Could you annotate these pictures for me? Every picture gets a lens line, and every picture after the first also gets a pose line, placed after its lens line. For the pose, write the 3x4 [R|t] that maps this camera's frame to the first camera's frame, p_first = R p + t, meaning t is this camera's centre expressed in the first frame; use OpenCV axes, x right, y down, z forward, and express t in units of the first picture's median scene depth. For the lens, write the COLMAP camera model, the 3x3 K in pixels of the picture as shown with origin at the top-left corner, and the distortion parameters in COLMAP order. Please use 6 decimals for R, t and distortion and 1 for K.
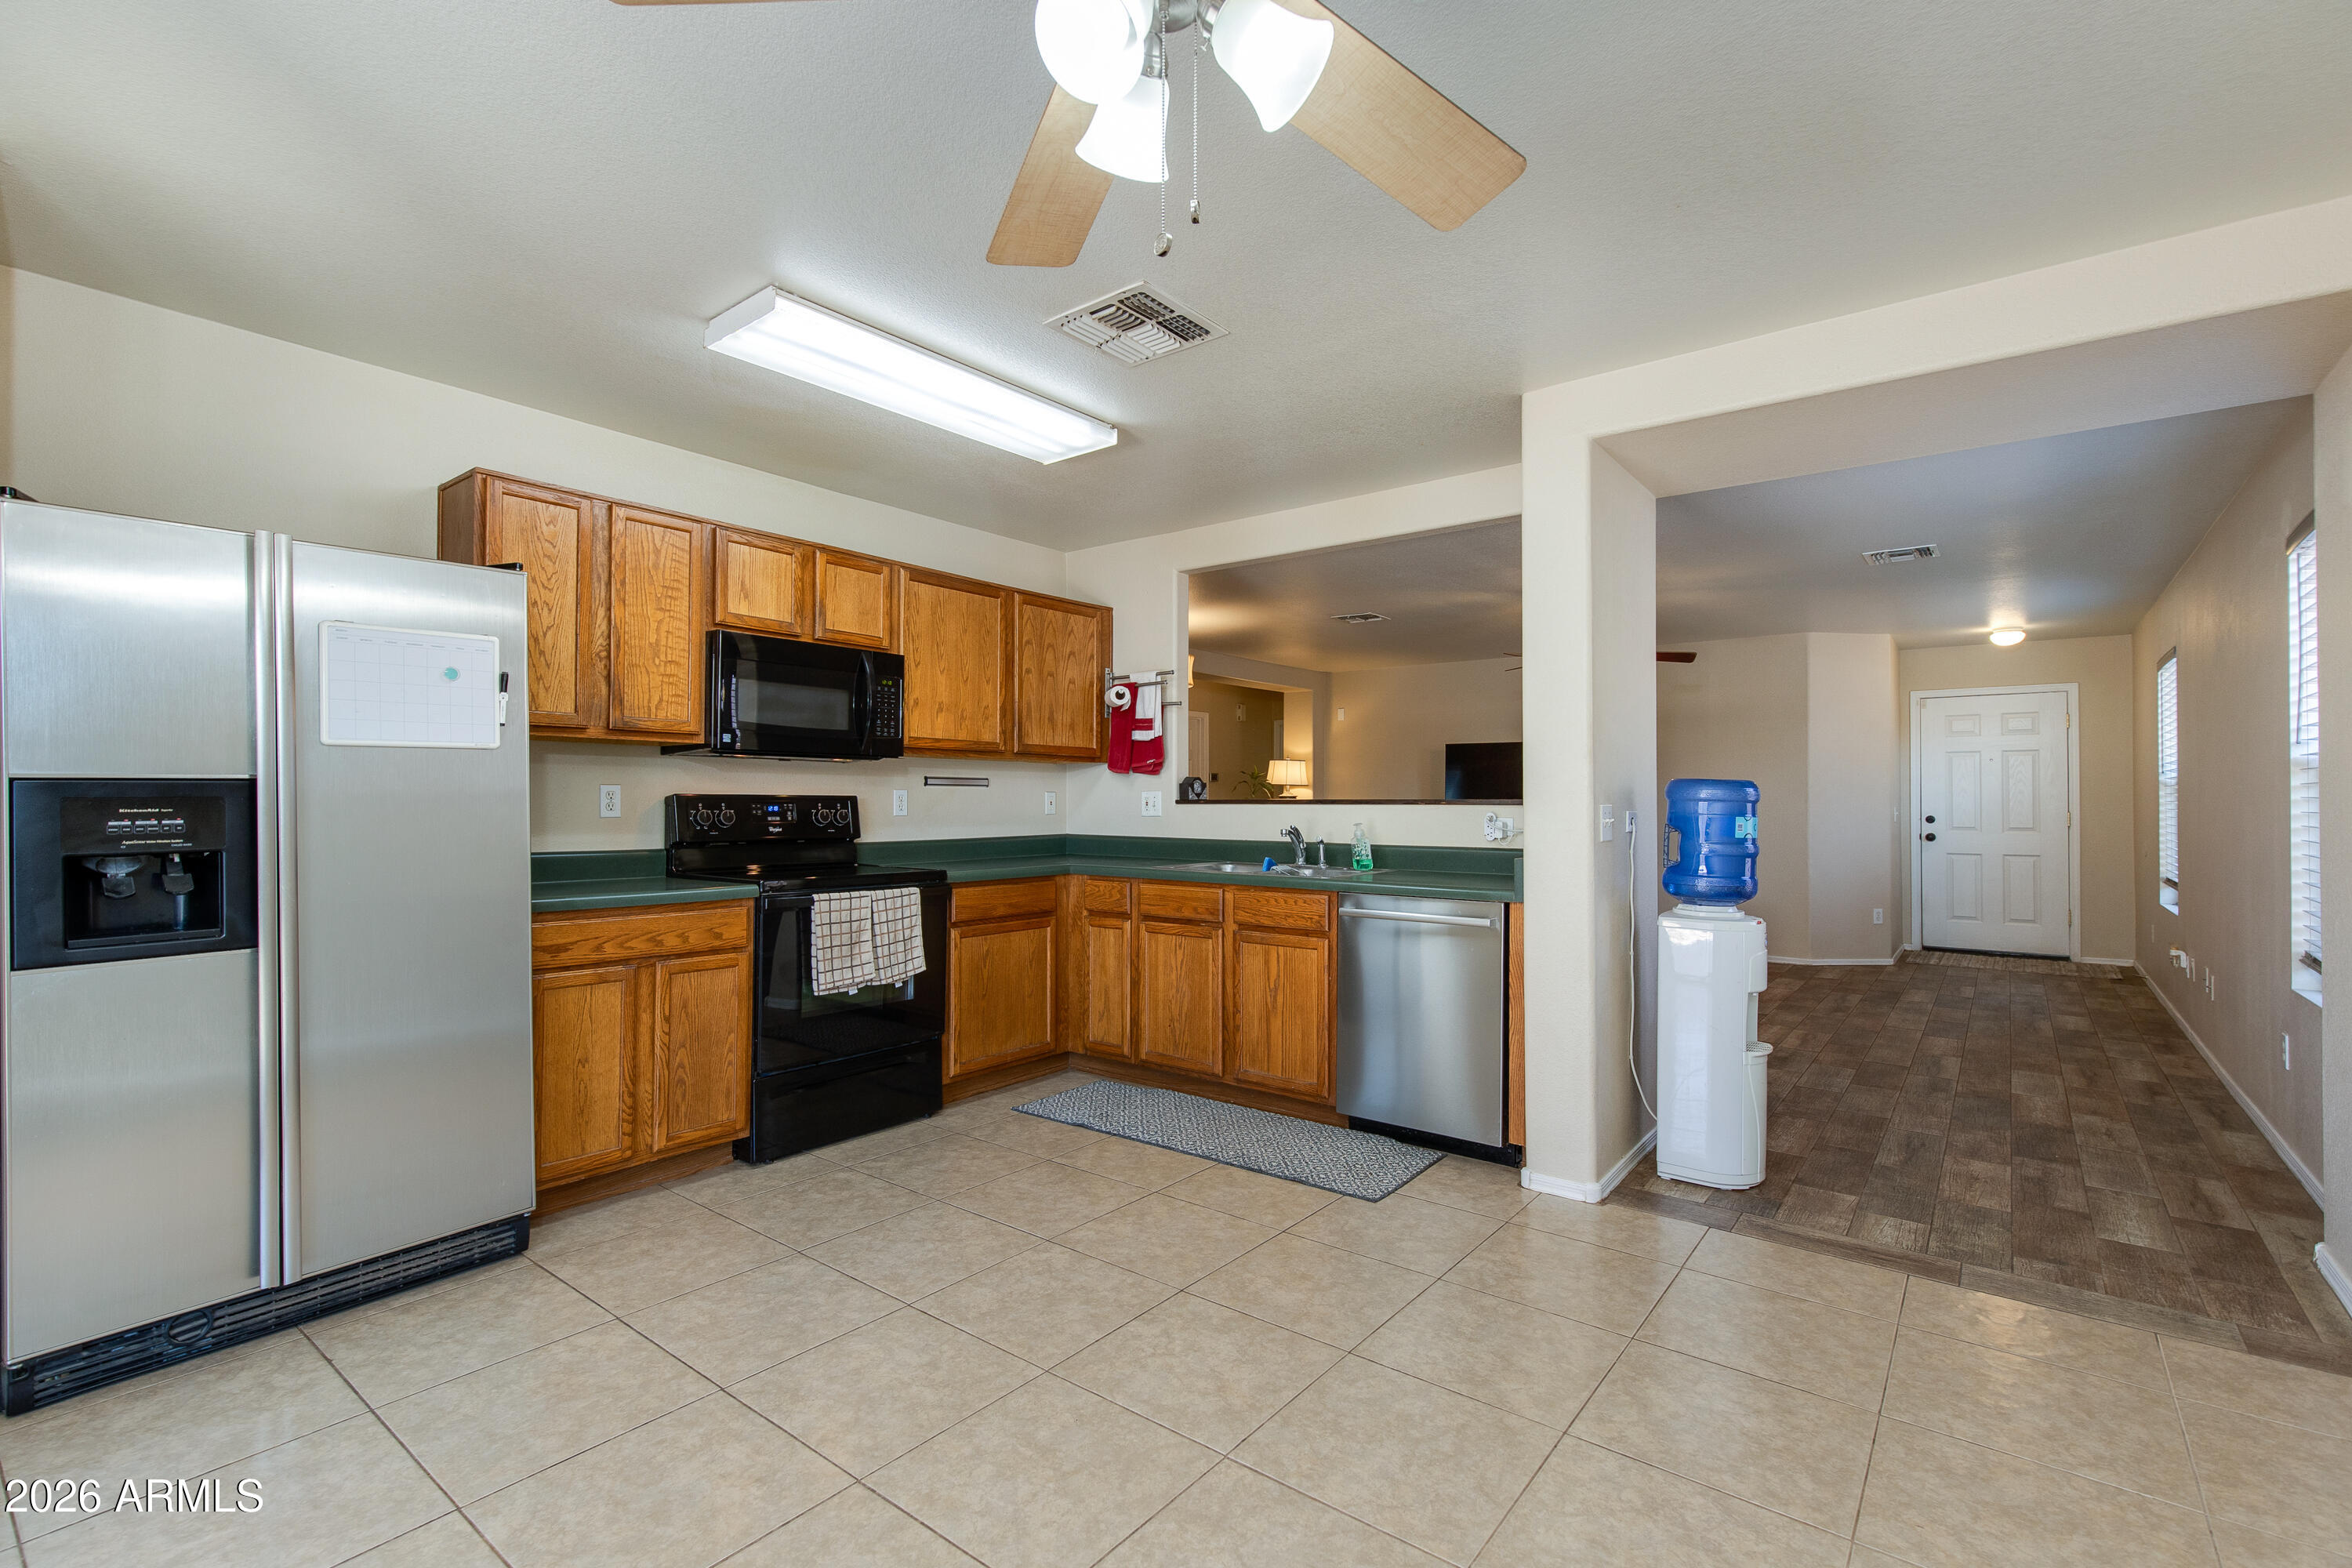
lens RADIAL K [[1073.7, 0, 1163.5], [0, 1073.7, 788.7], [0, 0, 1]] dist [0.007682, 0.000089]
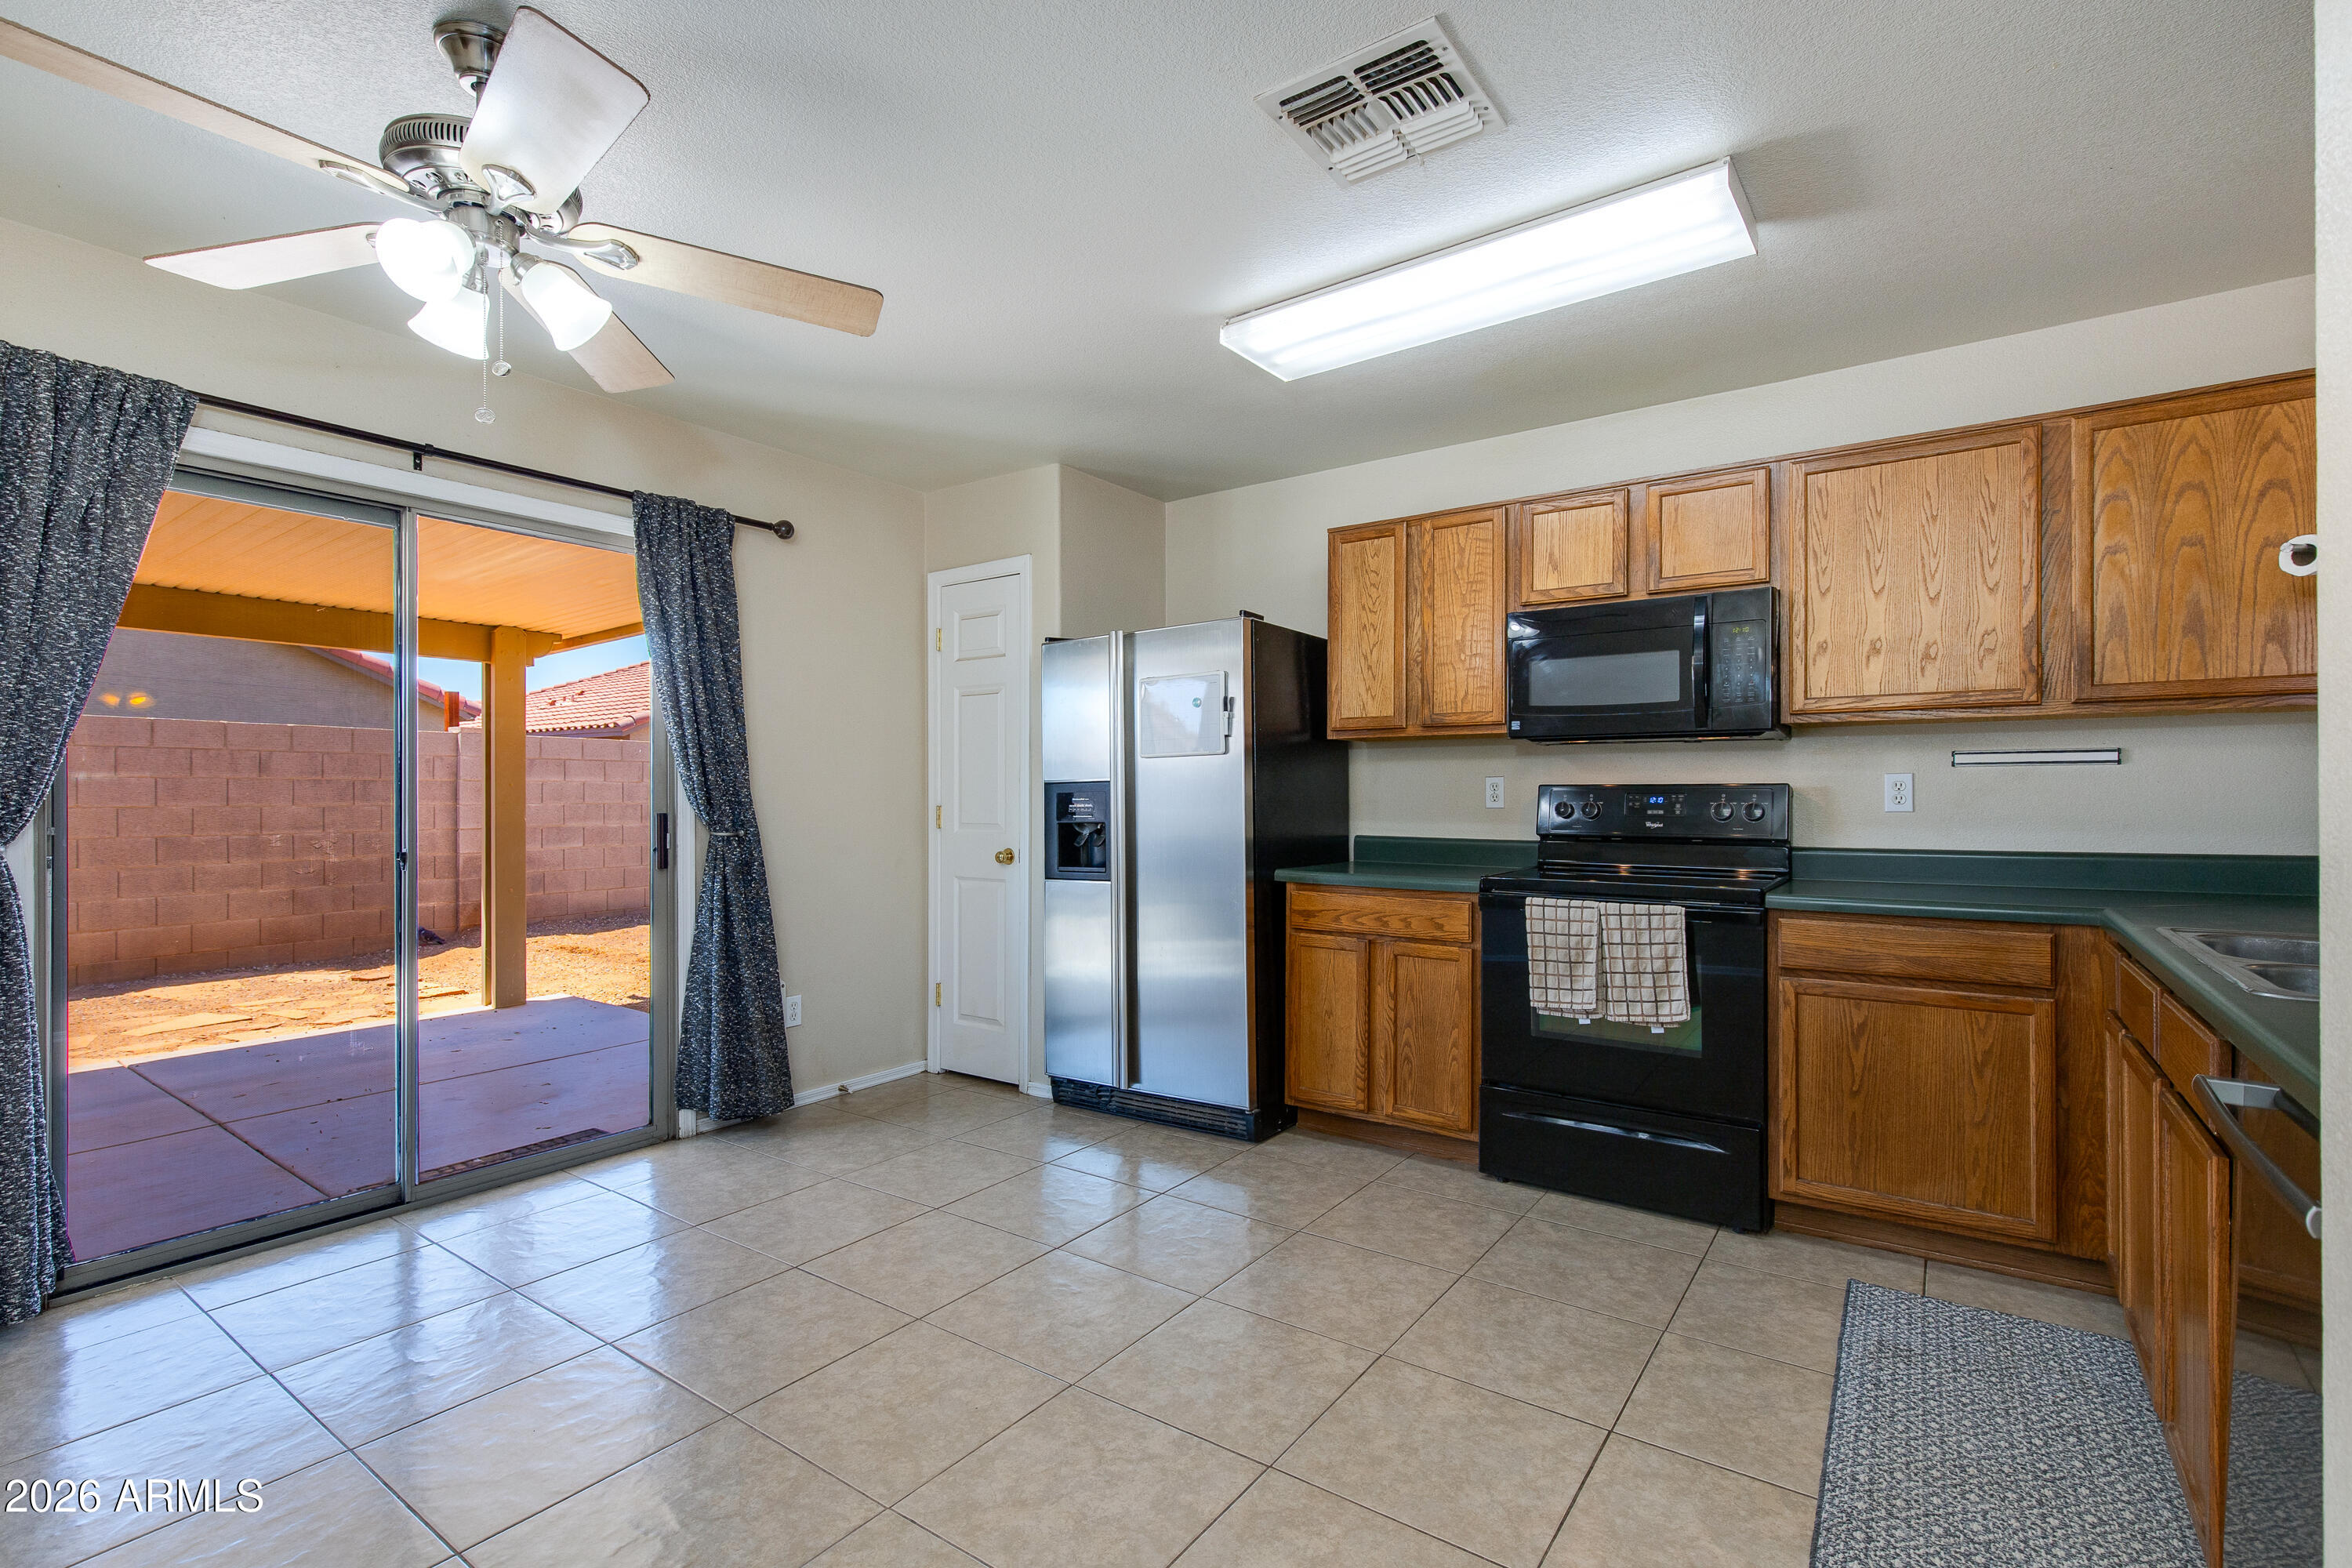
lens RADIAL K [[1073.7, 0, 1165.2], [0, 1073.7, 793.6], [0, 0, 1]] dist [0.007682, 0.000089]
pose [[0.040371, -0.004416, -0.999175, 0.542044], [0.015281, 0.999876, -0.003801, 0.012231], [0.999068, -0.015115, 0.040434, 0.666480]]
